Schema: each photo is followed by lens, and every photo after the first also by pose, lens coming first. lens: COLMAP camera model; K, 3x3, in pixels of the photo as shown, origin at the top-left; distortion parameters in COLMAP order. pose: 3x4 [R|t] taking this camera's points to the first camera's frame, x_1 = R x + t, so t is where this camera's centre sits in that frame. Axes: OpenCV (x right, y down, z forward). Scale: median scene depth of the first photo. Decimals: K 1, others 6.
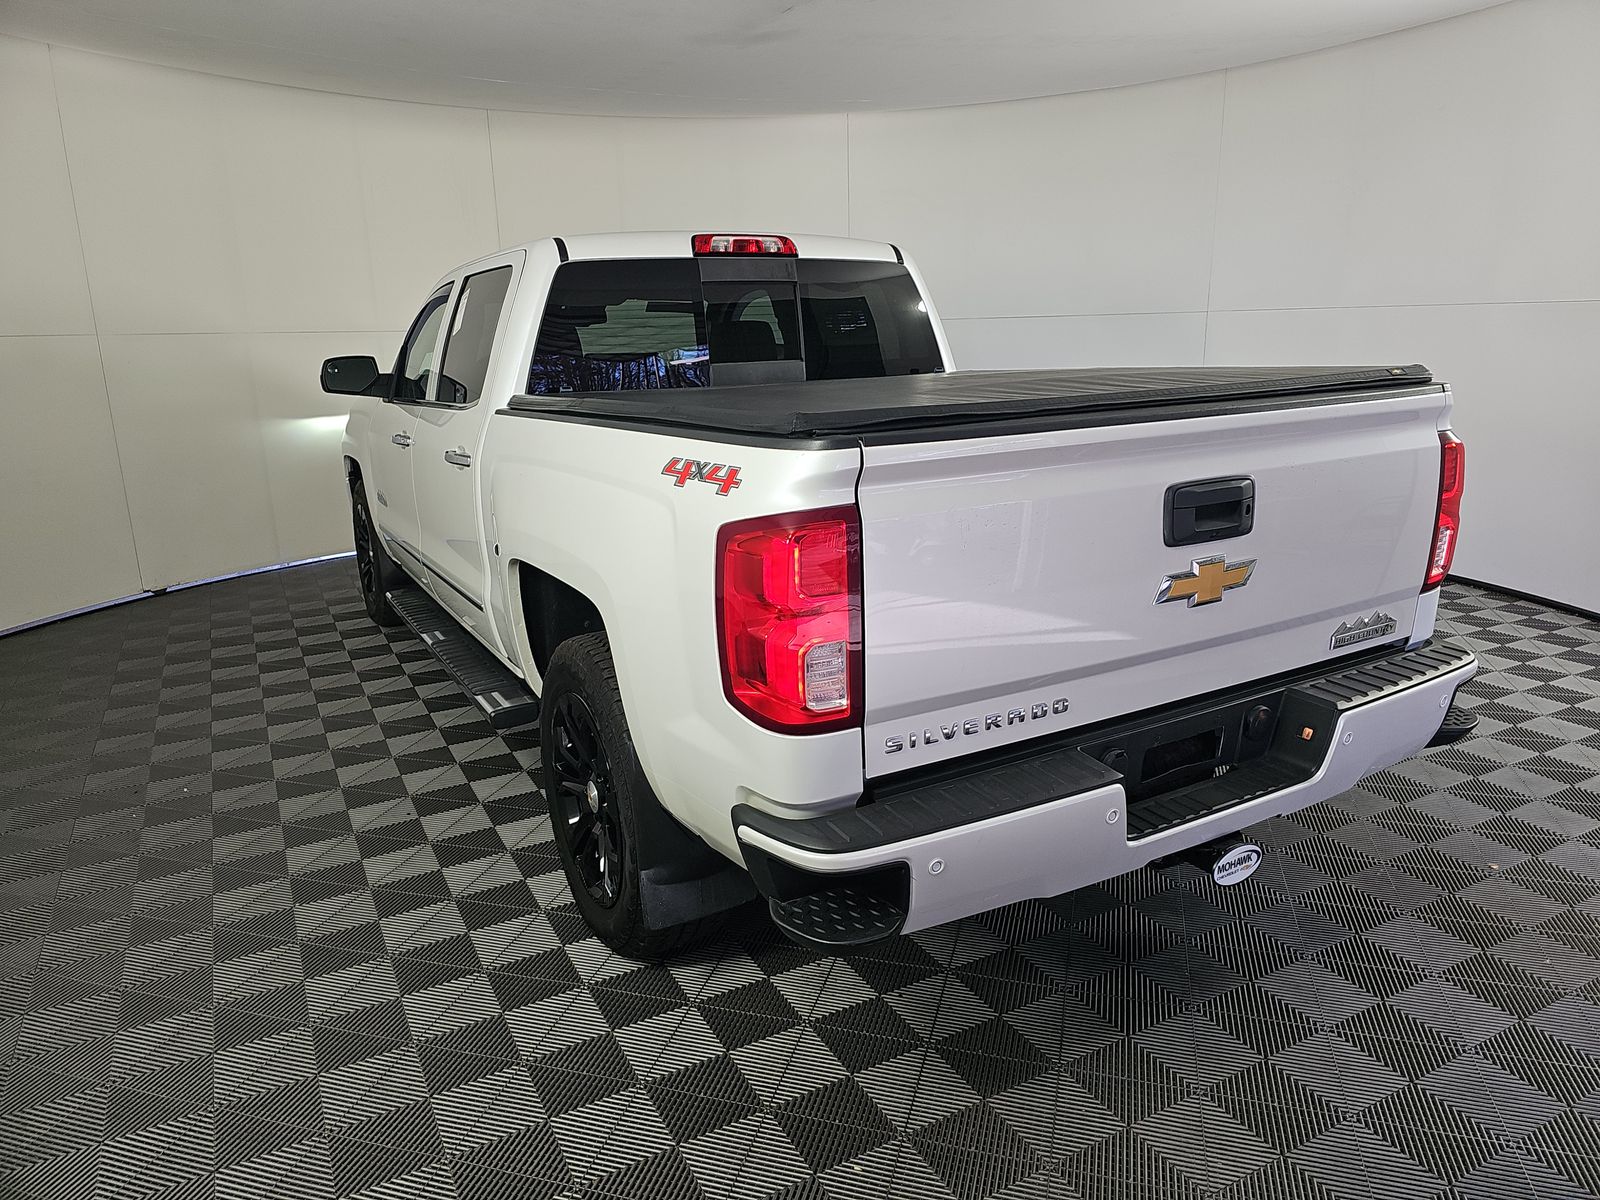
lens RADIAL K [[1076.8, 0, 813.8], [0, 1076.8, 595.1], [0, 0, 1]] dist [0.030100, -0.021488]
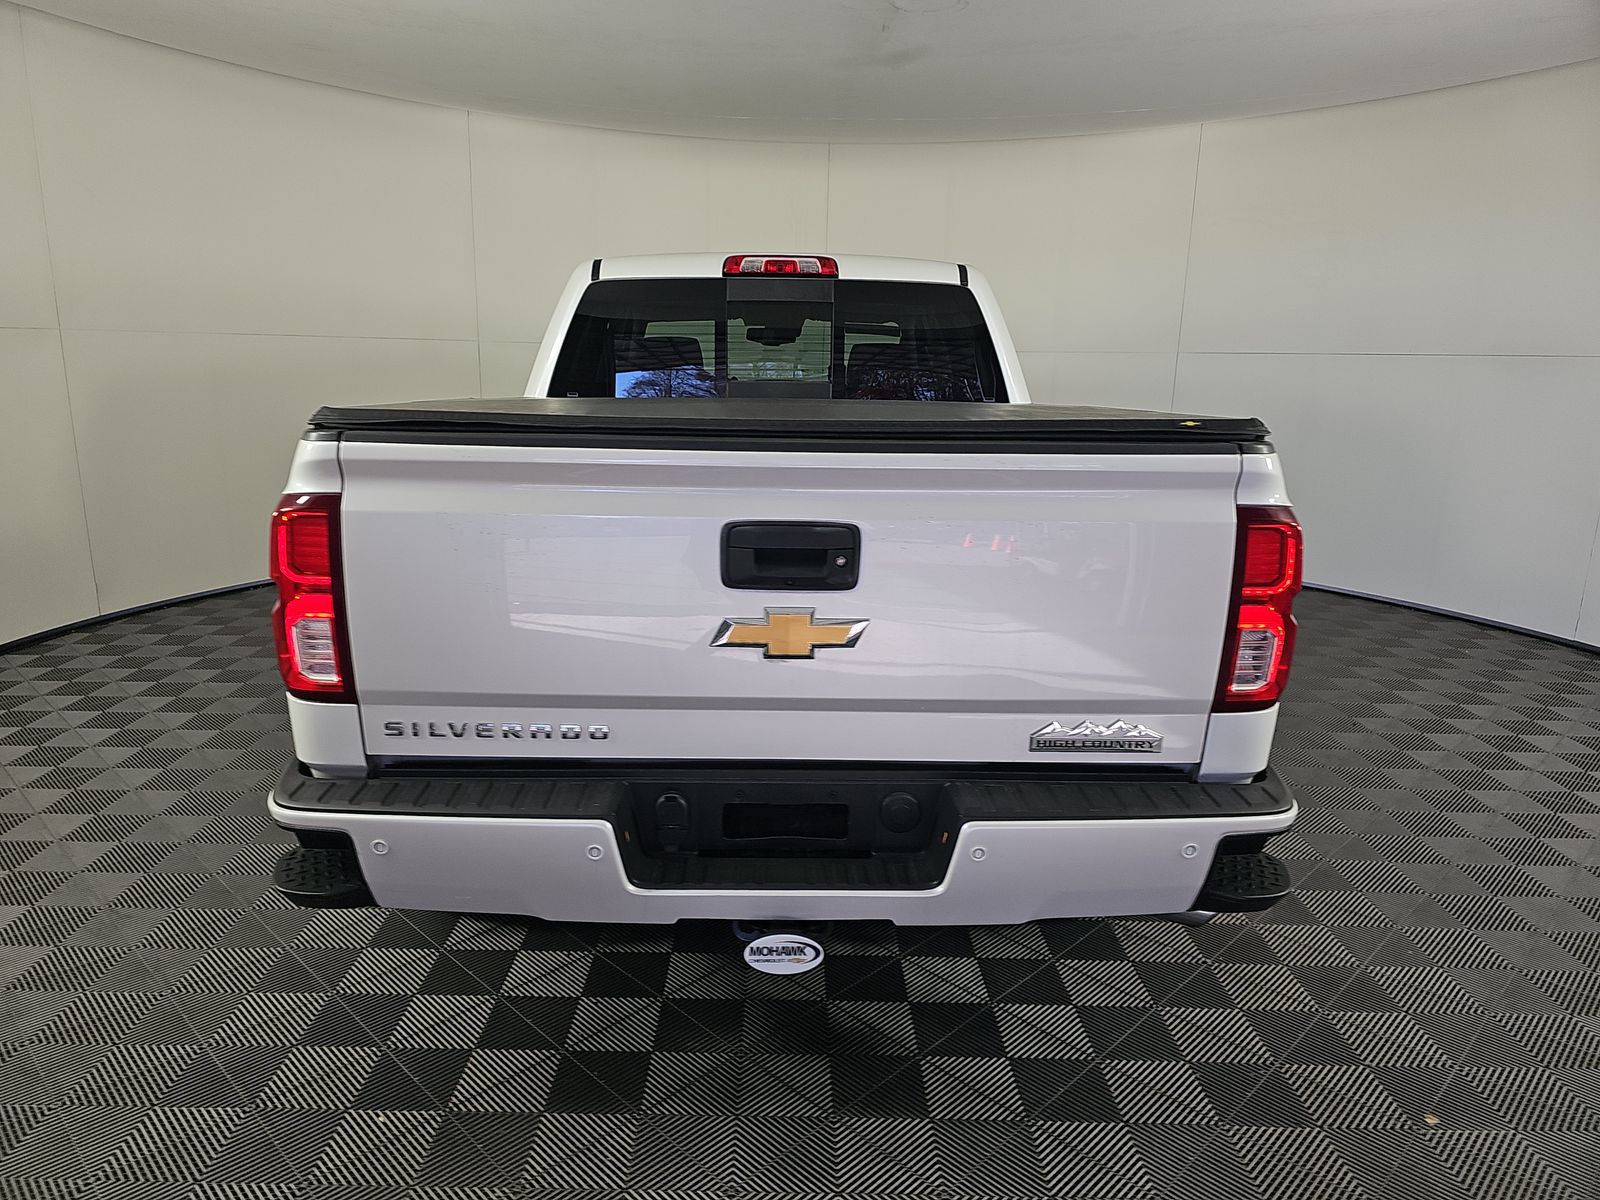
lens RADIAL K [[1076.8, 0, 785.6], [0, 1076.8, 608.7], [0, 0, 1]] dist [0.030100, -0.021488]
pose [[0.871213, 0.148026, -0.468055, 0.578829], [-0.153057, 0.987834, 0.027519, -0.042950], [0.466434, 0.047664, 0.883271, 0.151917]]
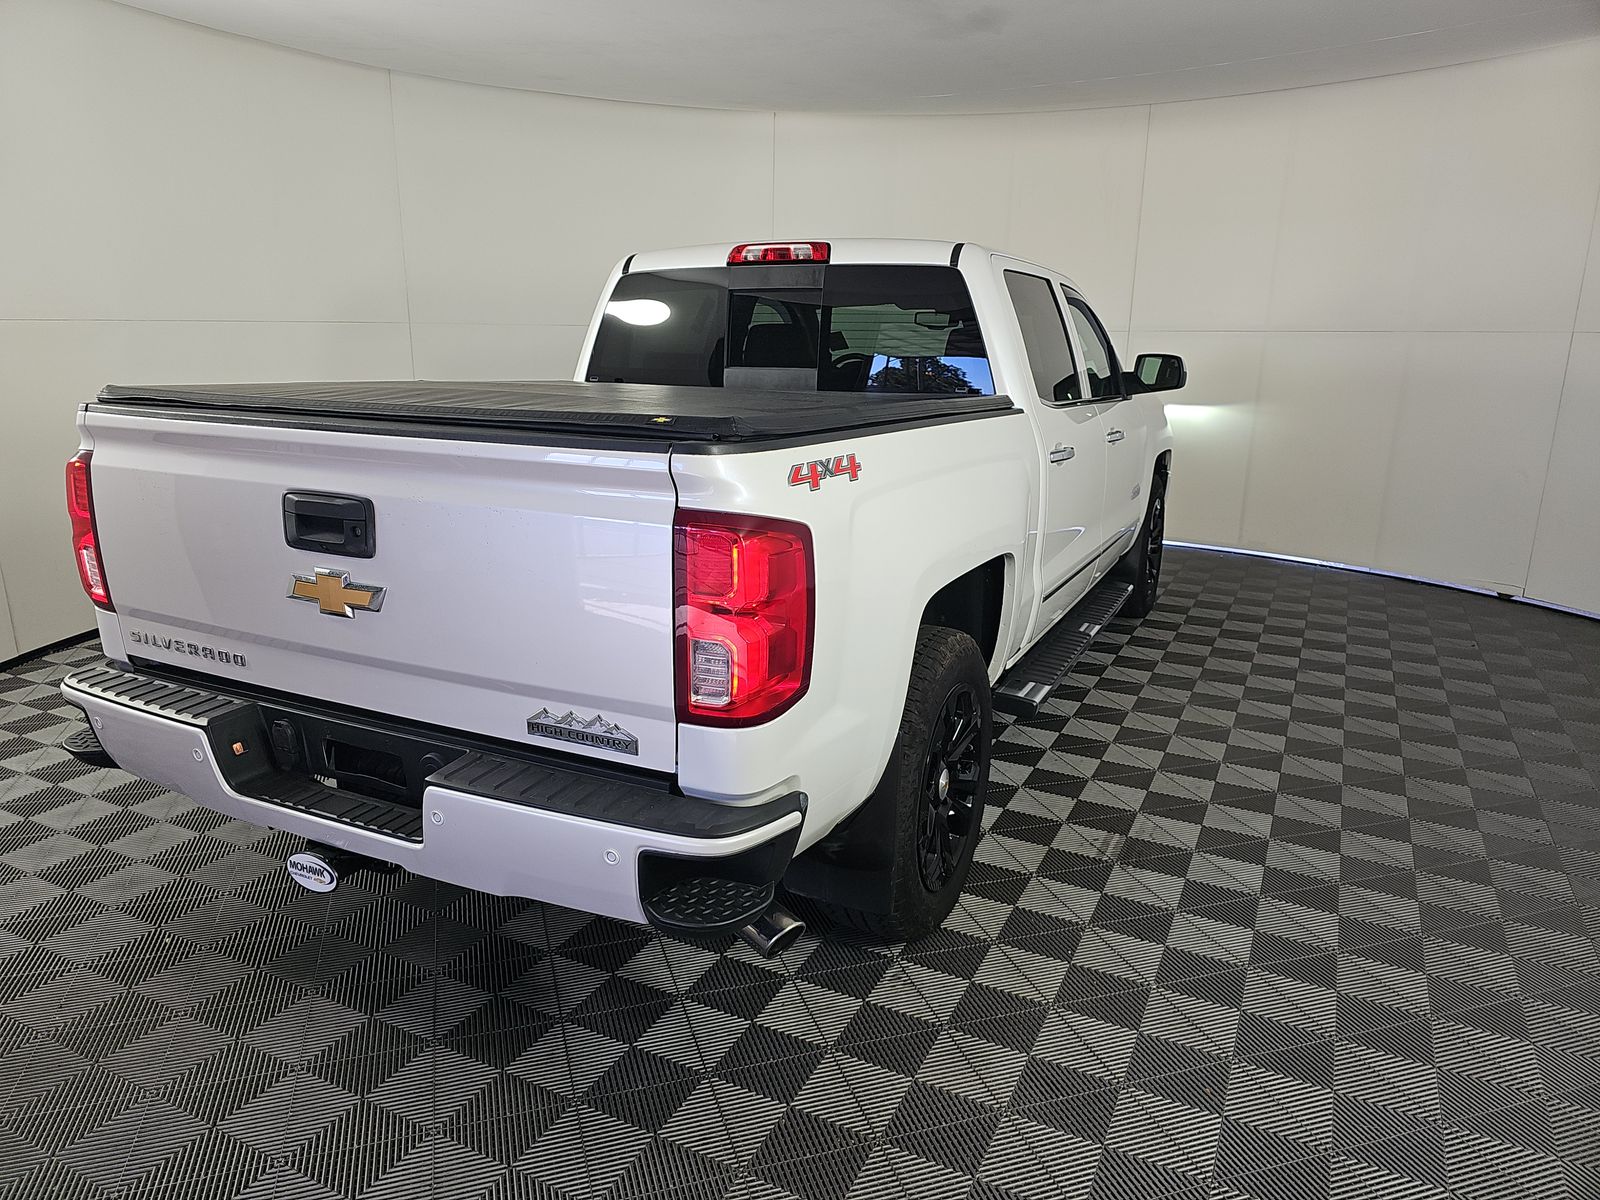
lens RADIAL K [[1076.8, 0, 778.6], [0, 1076.8, 591.0], [0, 0, 1]] dist [0.030100, -0.021488]
pose [[0.541692, 0.224317, -0.810094, 1.050823], [-0.221716, 0.967735, 0.119711, -0.170120], [0.810809, 0.114764, 0.573949, 0.559534]]
